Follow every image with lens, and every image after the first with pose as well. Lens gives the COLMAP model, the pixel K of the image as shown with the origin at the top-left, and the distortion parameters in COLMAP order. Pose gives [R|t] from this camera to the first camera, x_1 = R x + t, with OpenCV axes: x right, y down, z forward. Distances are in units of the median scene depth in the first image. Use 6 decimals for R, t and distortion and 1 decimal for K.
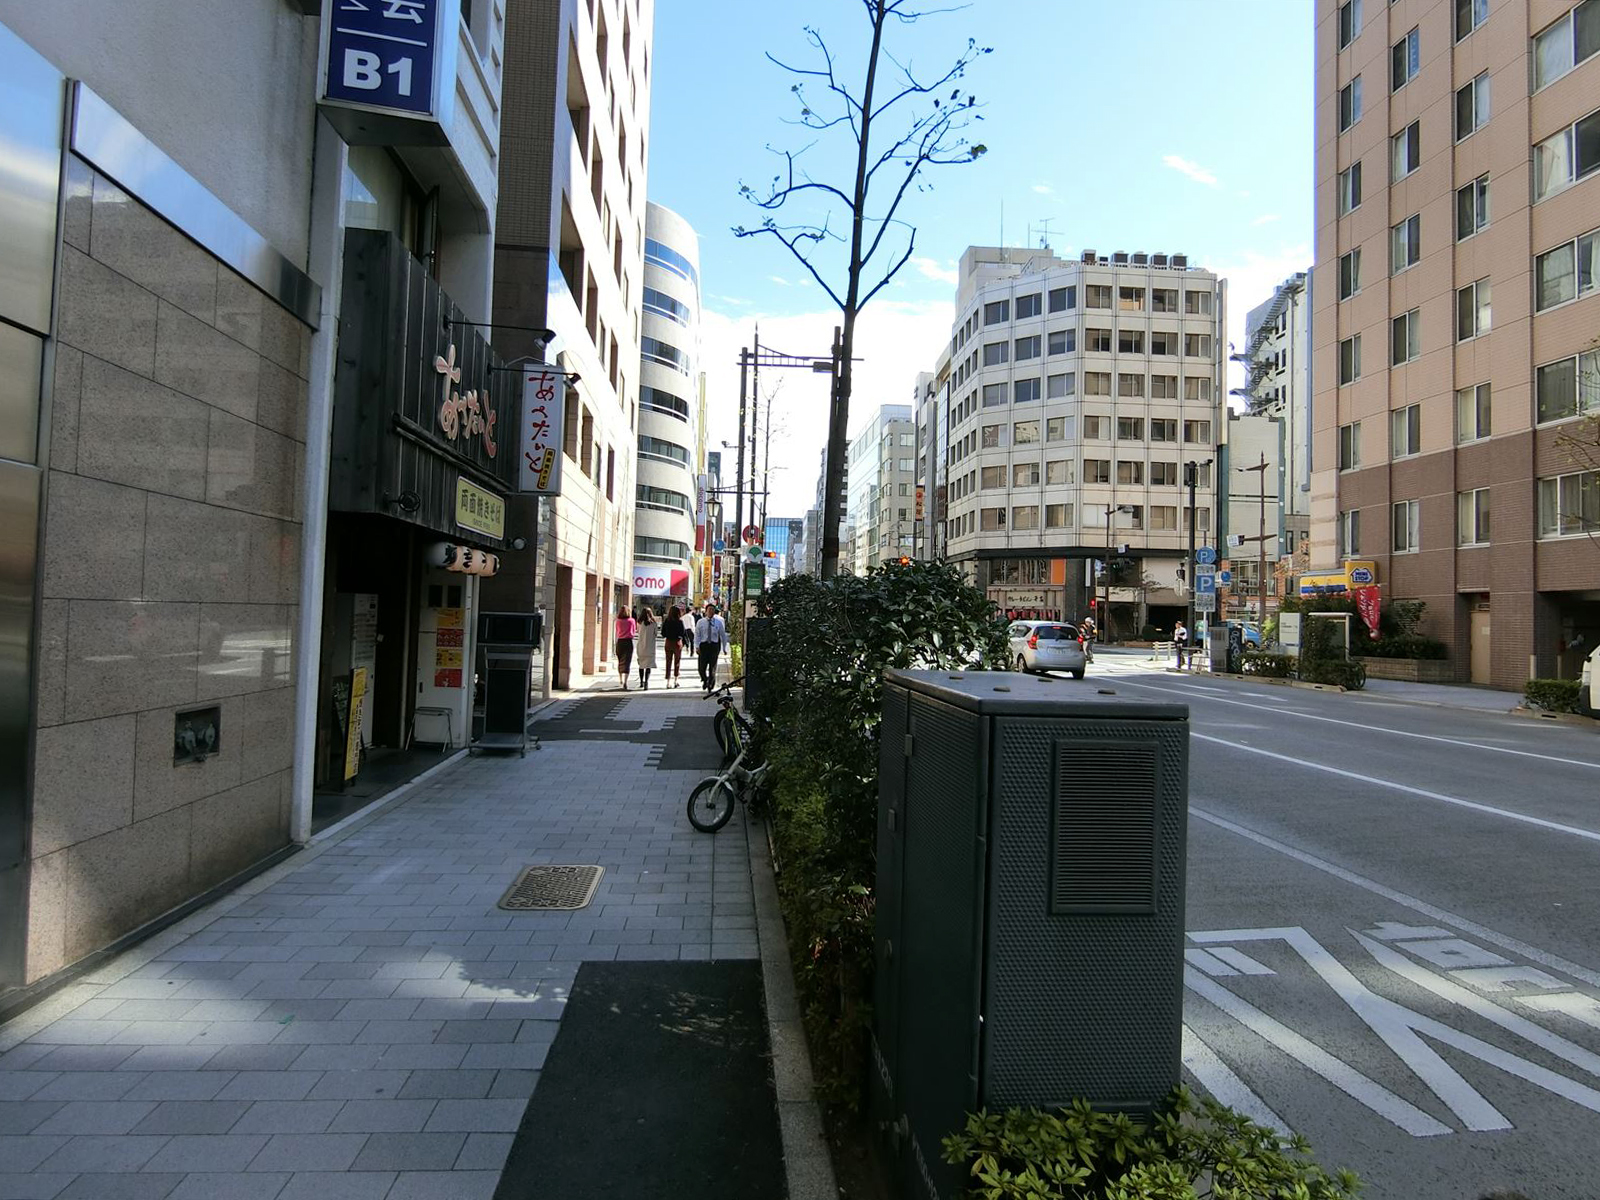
lens RADIAL K [[892.8, 0, 799.0], [0, 892.8, 596.7], [0, 0, 1]] dist [0.000358, 0.000018]
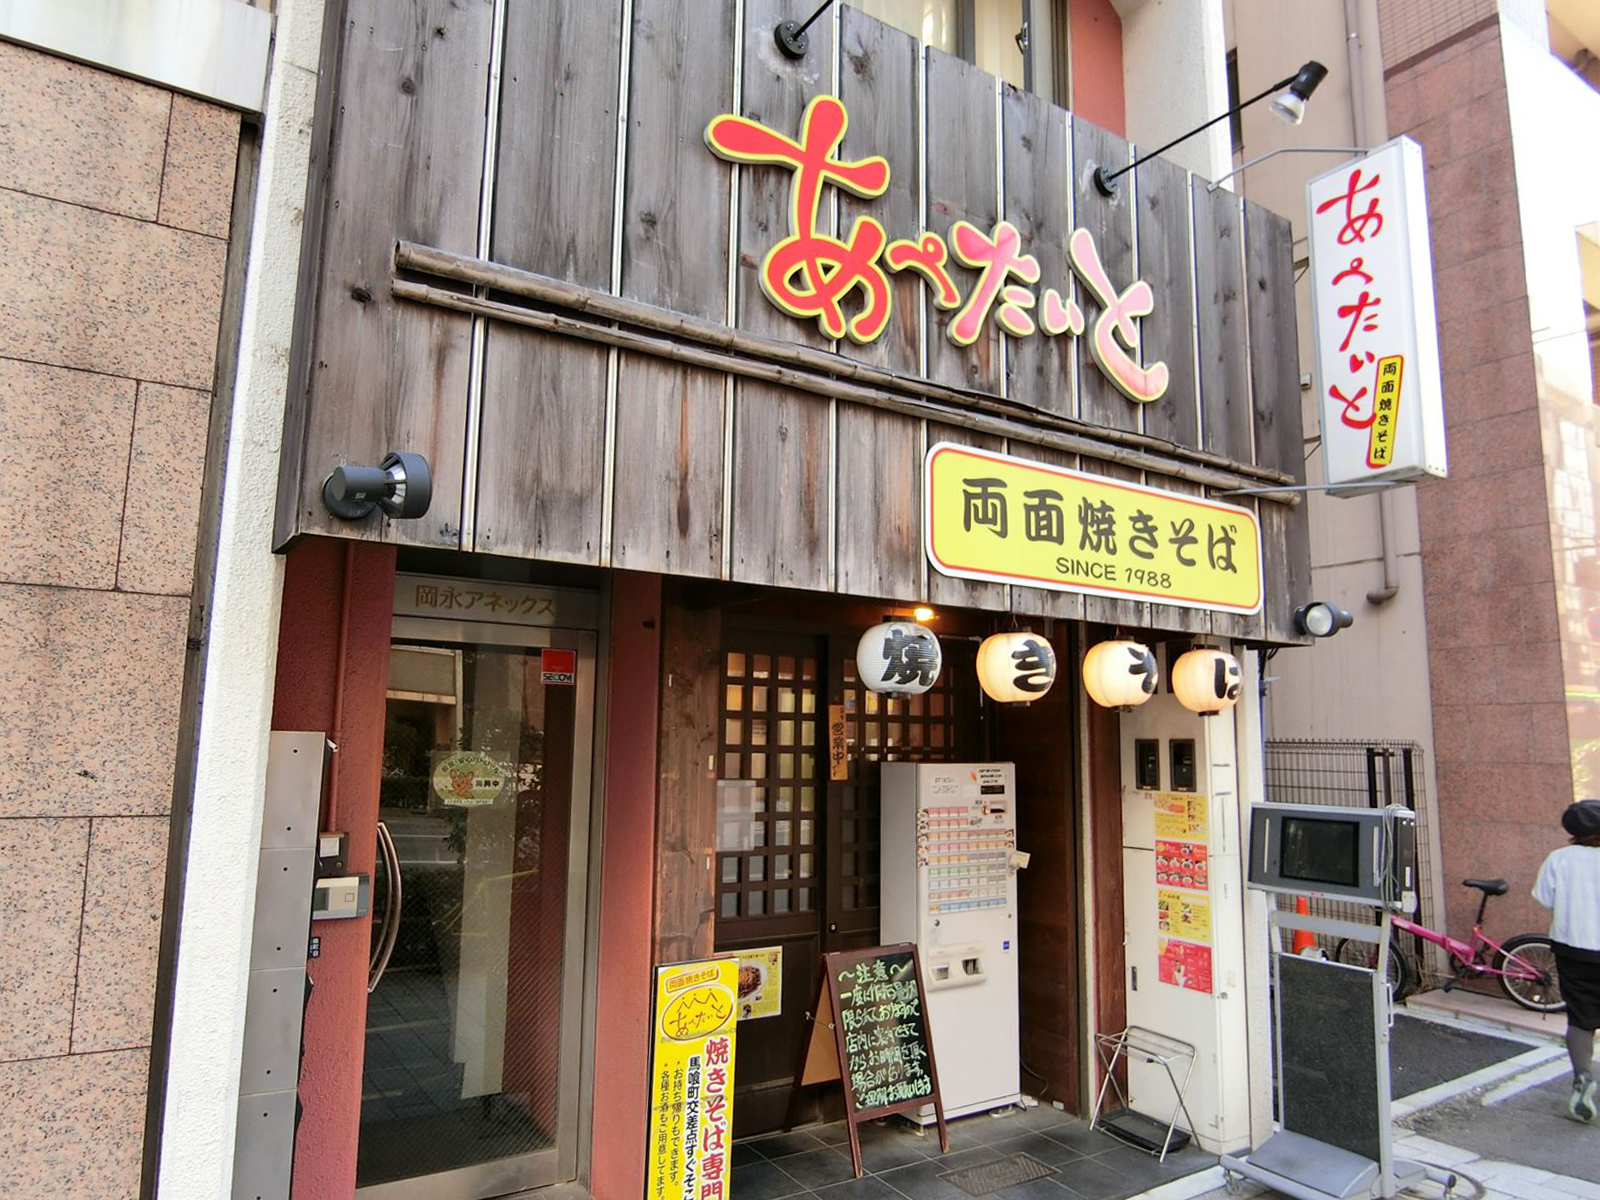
lens RADIAL K [[999.2, 0, 802.1], [0, 999.2, 594.1], [0, 0, 1]] dist [-0.000272, -0.000536]
pose [[0.470945, -0.151524, -0.869052, -0.048611], [0.039762, 0.987783, -0.150679, -0.015319], [0.881266, 0.036406, 0.471216, 0.605542]]
